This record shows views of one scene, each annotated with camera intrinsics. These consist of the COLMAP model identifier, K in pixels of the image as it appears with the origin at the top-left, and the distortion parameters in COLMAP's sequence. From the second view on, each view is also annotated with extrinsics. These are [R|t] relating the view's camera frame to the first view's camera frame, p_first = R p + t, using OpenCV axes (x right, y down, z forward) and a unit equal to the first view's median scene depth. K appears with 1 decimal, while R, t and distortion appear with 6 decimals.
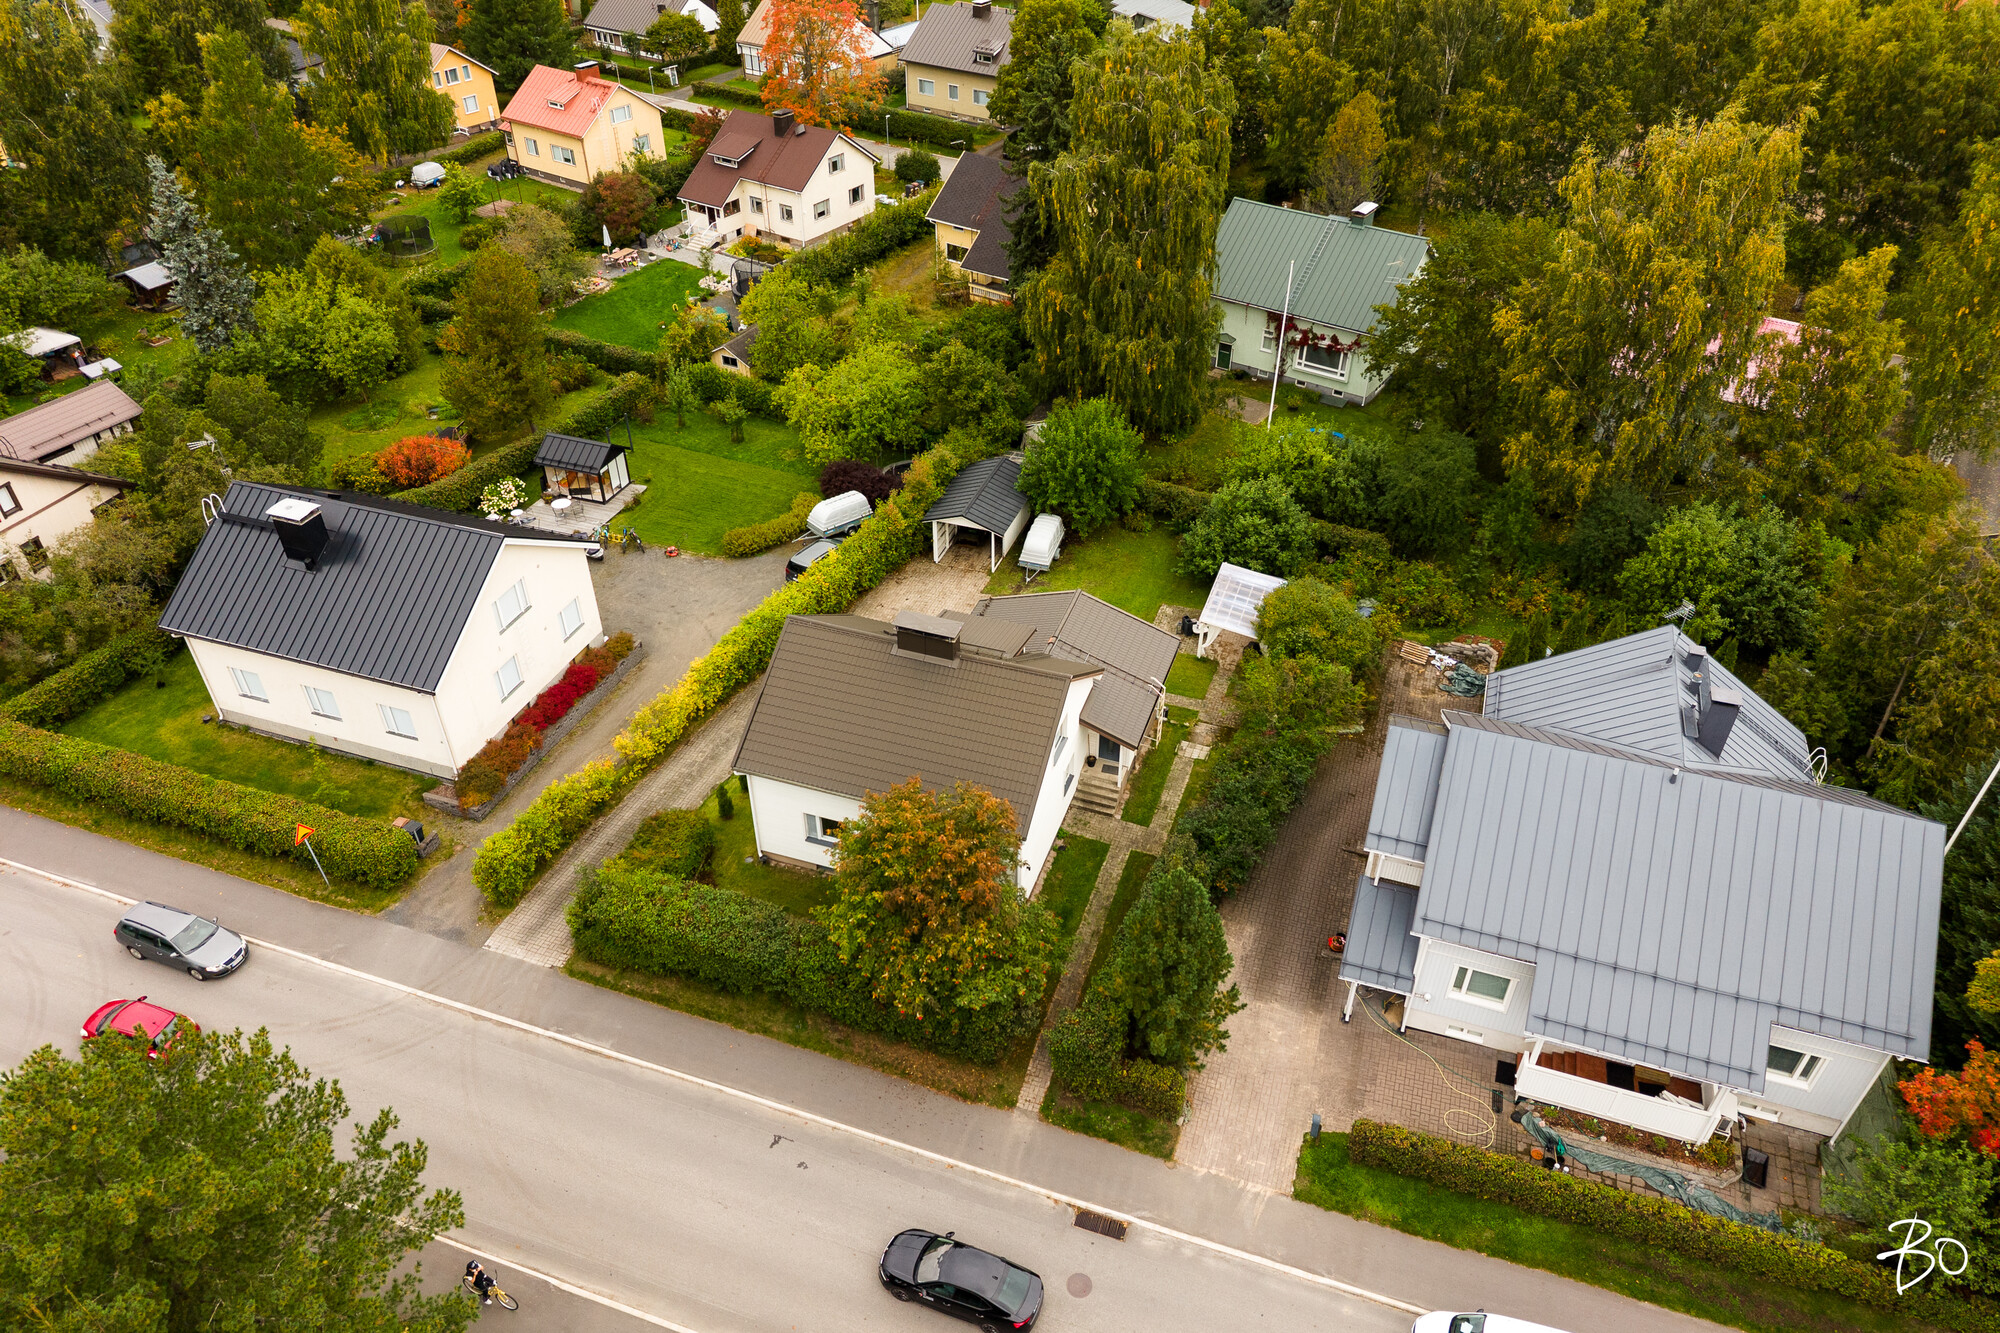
lens RADIAL K [[1283.0, 0, 1000.0], [0, 1283.0, 666.5], [0, 0, 1]] dist [-0.002922, 0.001918]
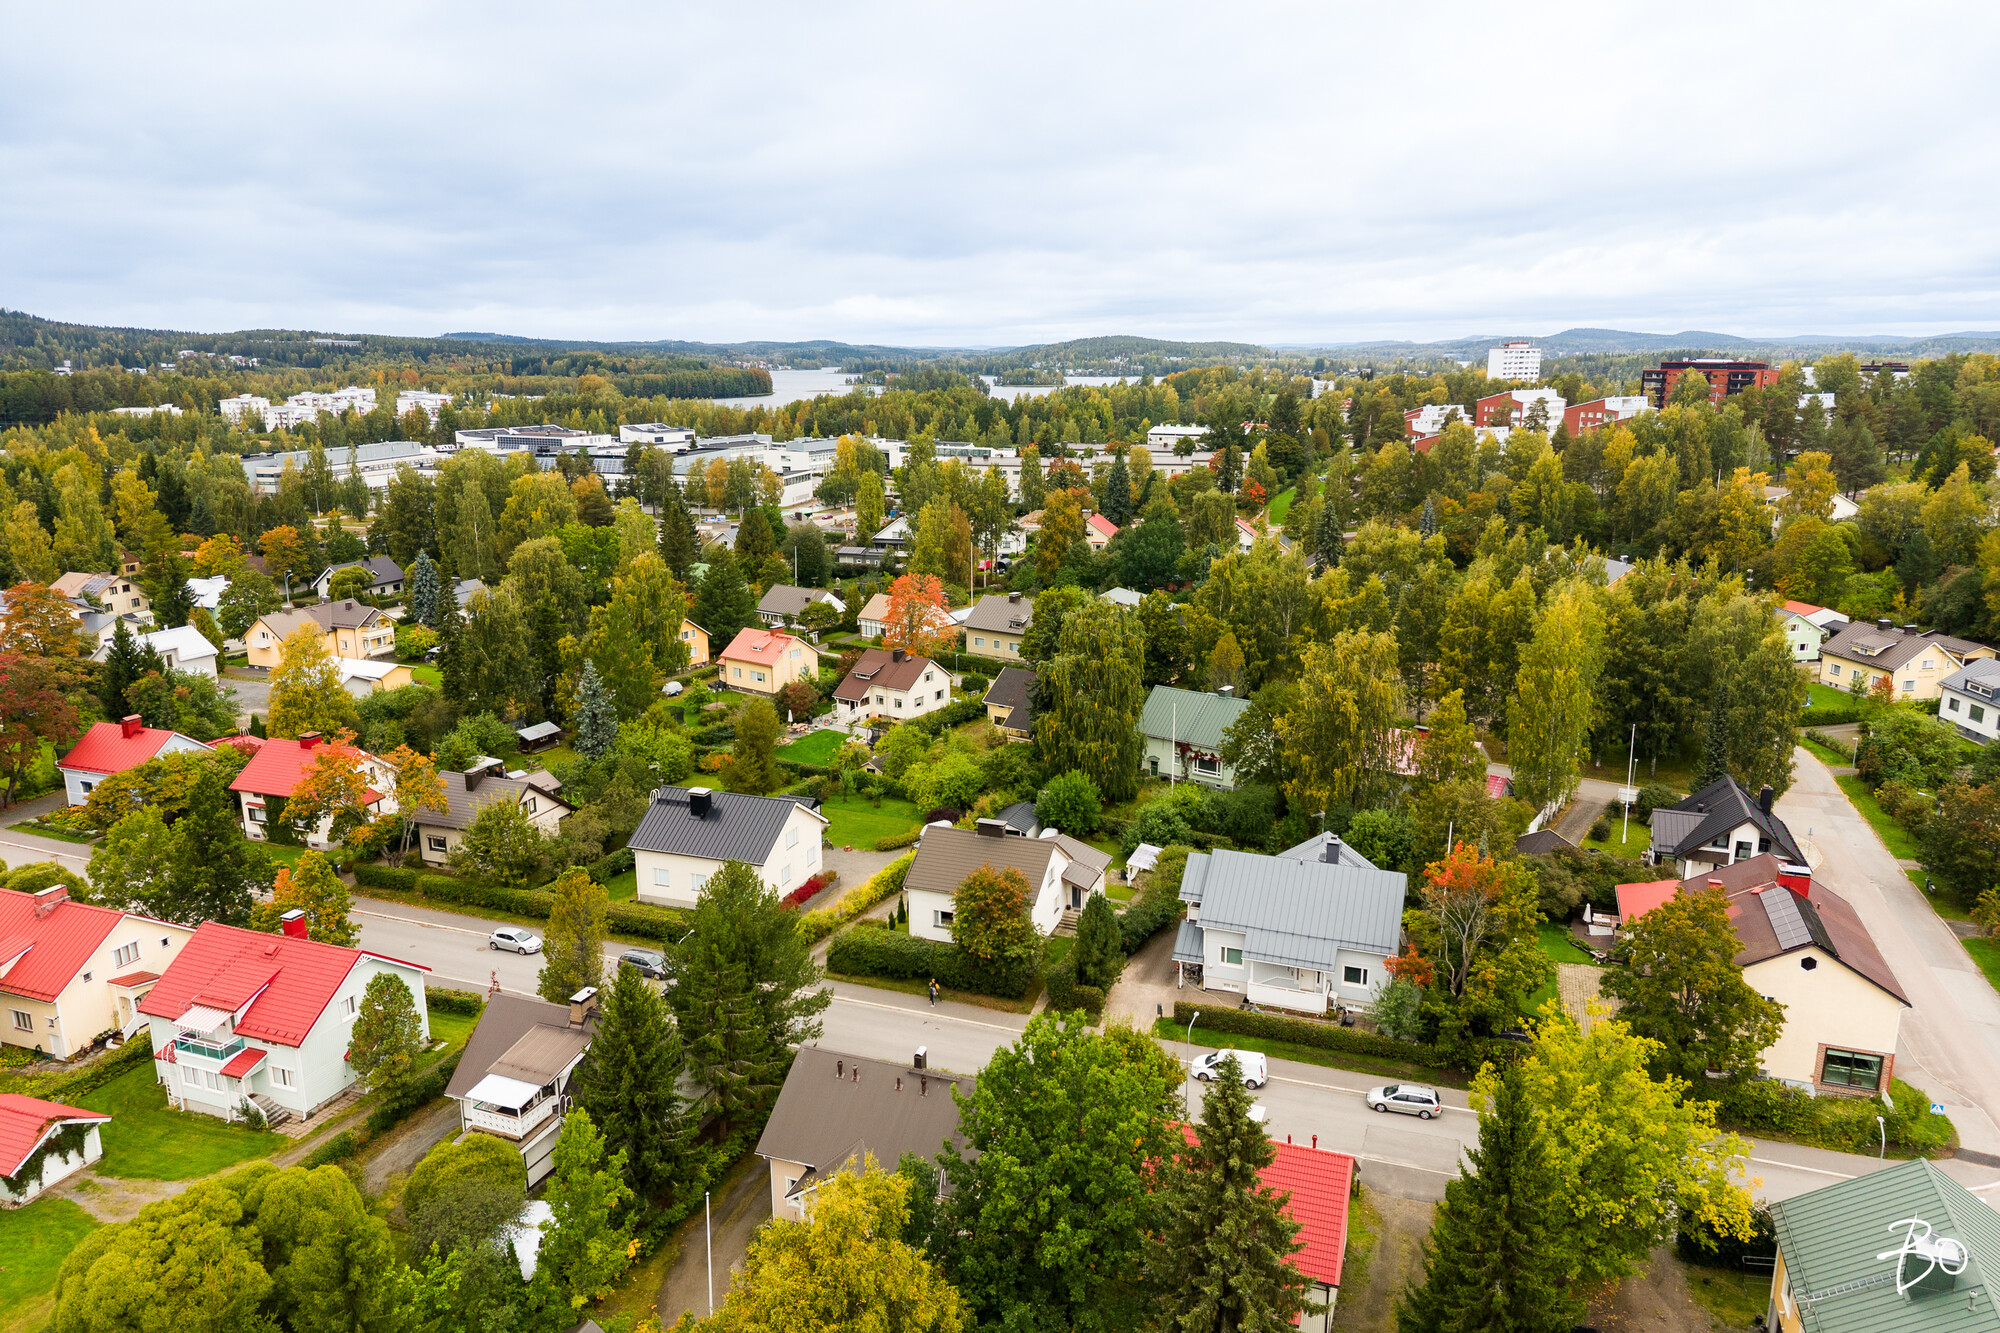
lens RADIAL K [[1283.0, 0, 1000.0], [0, 1283.0, 666.5], [0, 0, 1]] dist [-0.002922, 0.001918]
pose [[0.999731, -0.003166, -0.022987, 0.005482], [-0.006760, 0.907946, -0.419033, 0.329567], [0.022198, 0.419076, 0.907680, -0.583622]]
